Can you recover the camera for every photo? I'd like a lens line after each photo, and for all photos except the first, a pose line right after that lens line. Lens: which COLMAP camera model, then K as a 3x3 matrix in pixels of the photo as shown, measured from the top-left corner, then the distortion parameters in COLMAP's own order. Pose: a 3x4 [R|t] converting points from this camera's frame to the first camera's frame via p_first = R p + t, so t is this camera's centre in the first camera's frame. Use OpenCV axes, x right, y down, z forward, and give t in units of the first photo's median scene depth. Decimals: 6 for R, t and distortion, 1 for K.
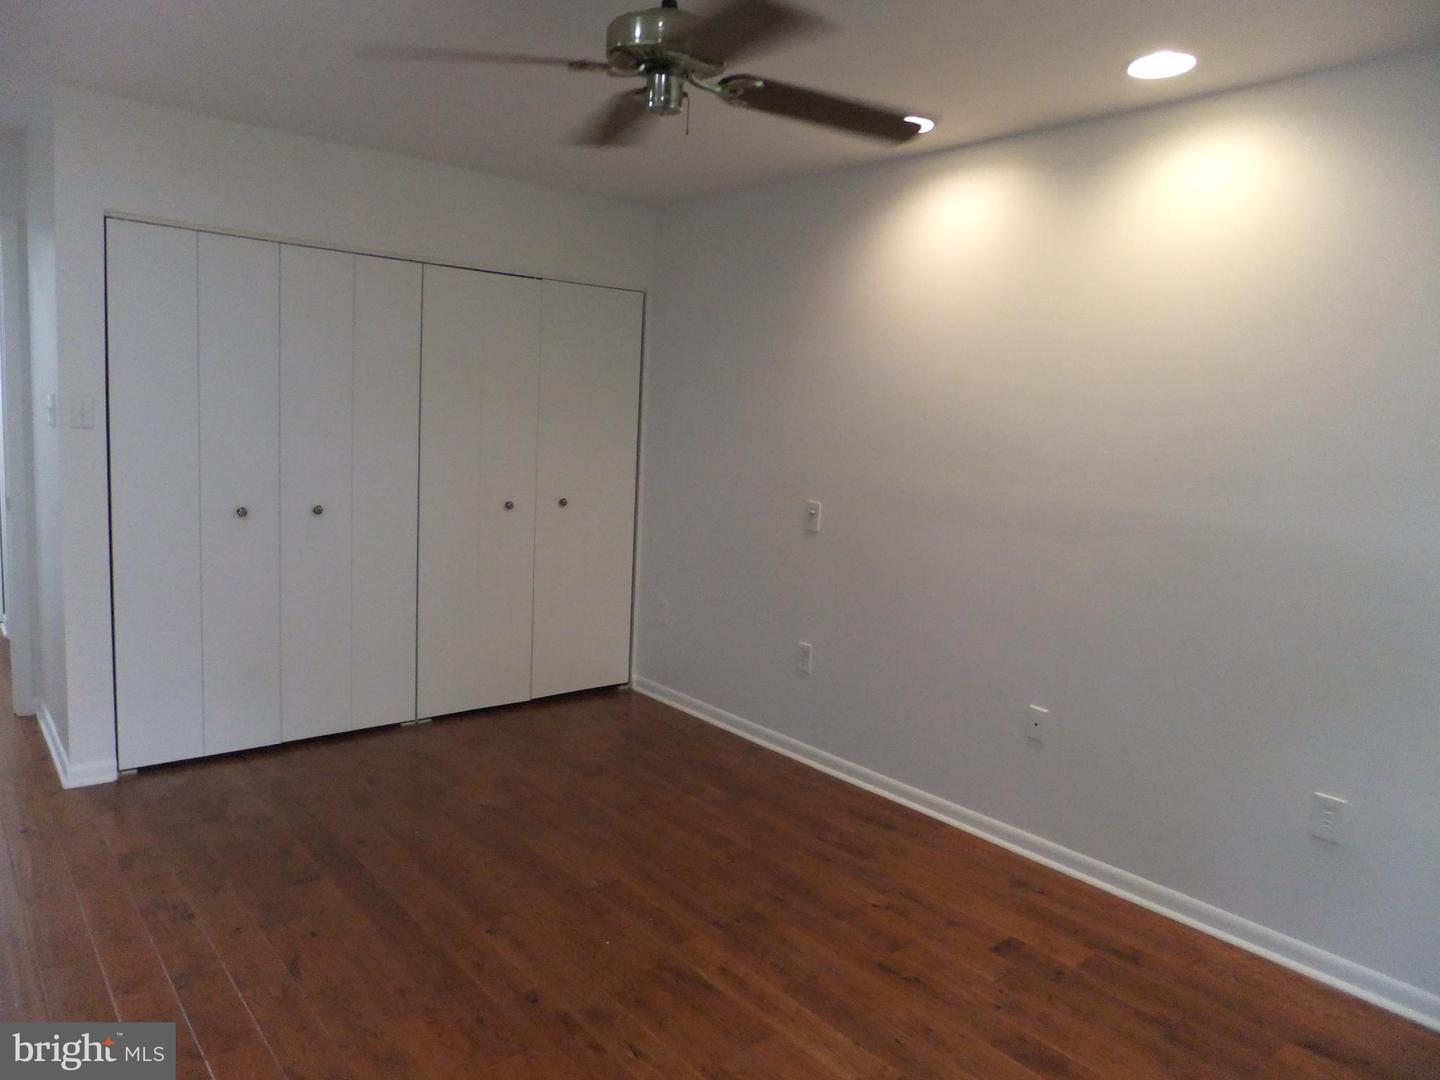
lens RADIAL K [[1014.6, 0, 720.0], [0, 1014.6, 540.0], [0, 0, 1]] dist [-0.062123, -0.000103]
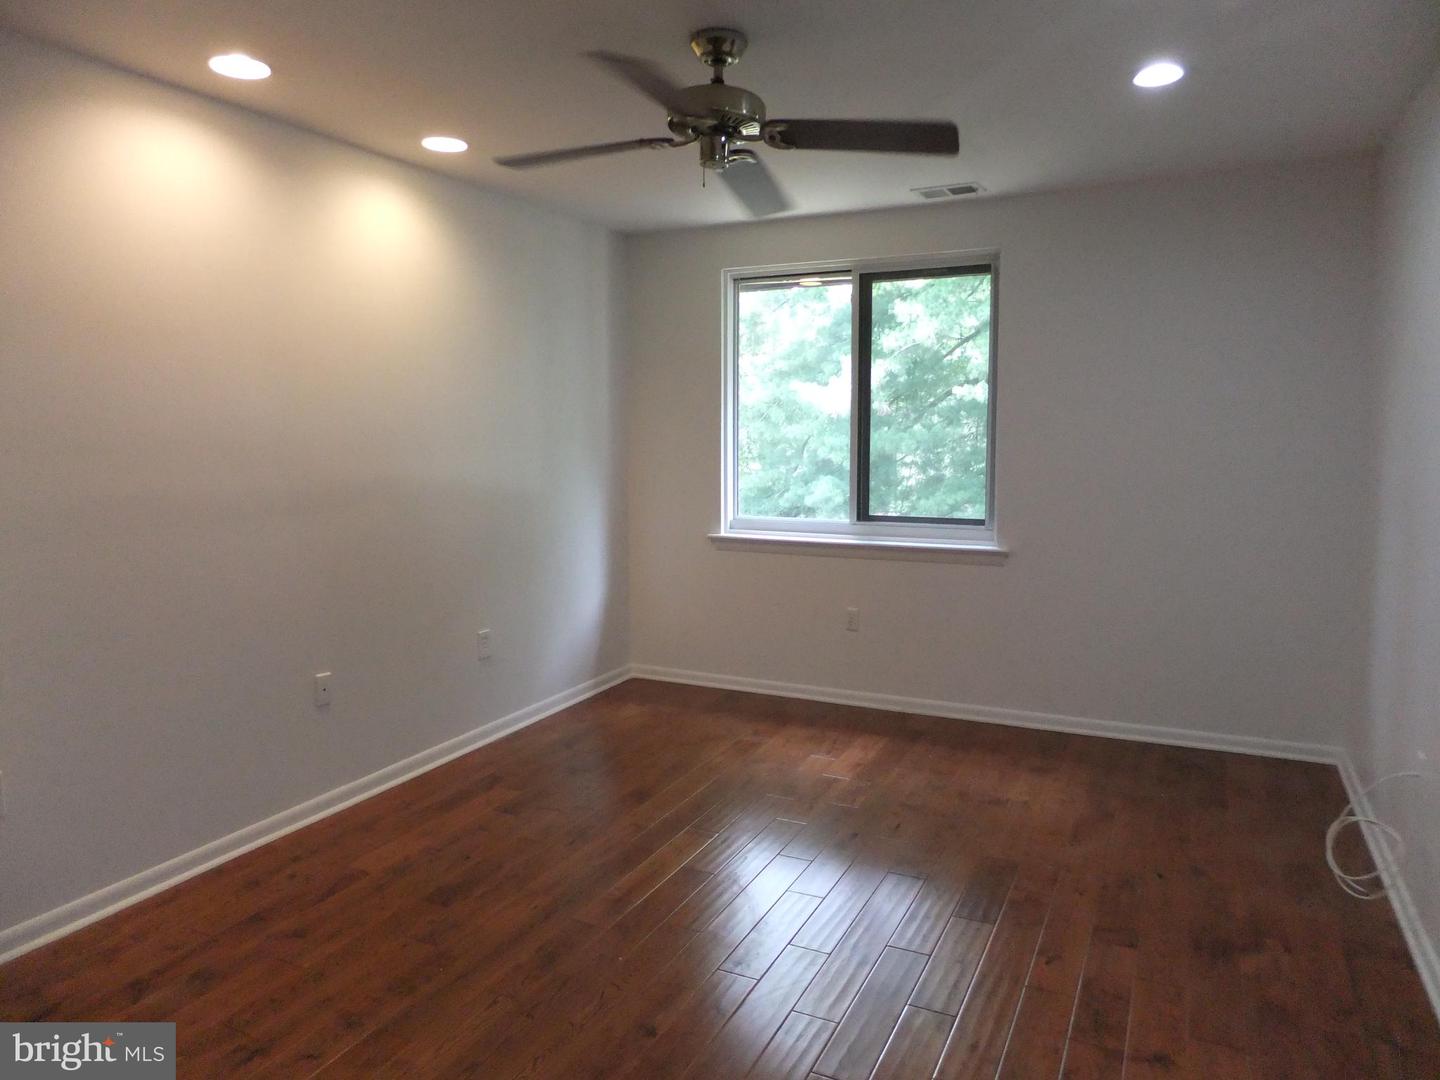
lens RADIAL K [[965.6, 0, 720.0], [0, 965.6, 540.0], [0, 0, 1]] dist [-0.002321, -0.000134]
pose [[-0.427047, -0.147406, 0.892134, -0.830914], [0.102014, 0.972470, 0.209512, -0.158210], [-0.898457, 0.180482, -0.400252, 1.095036]]
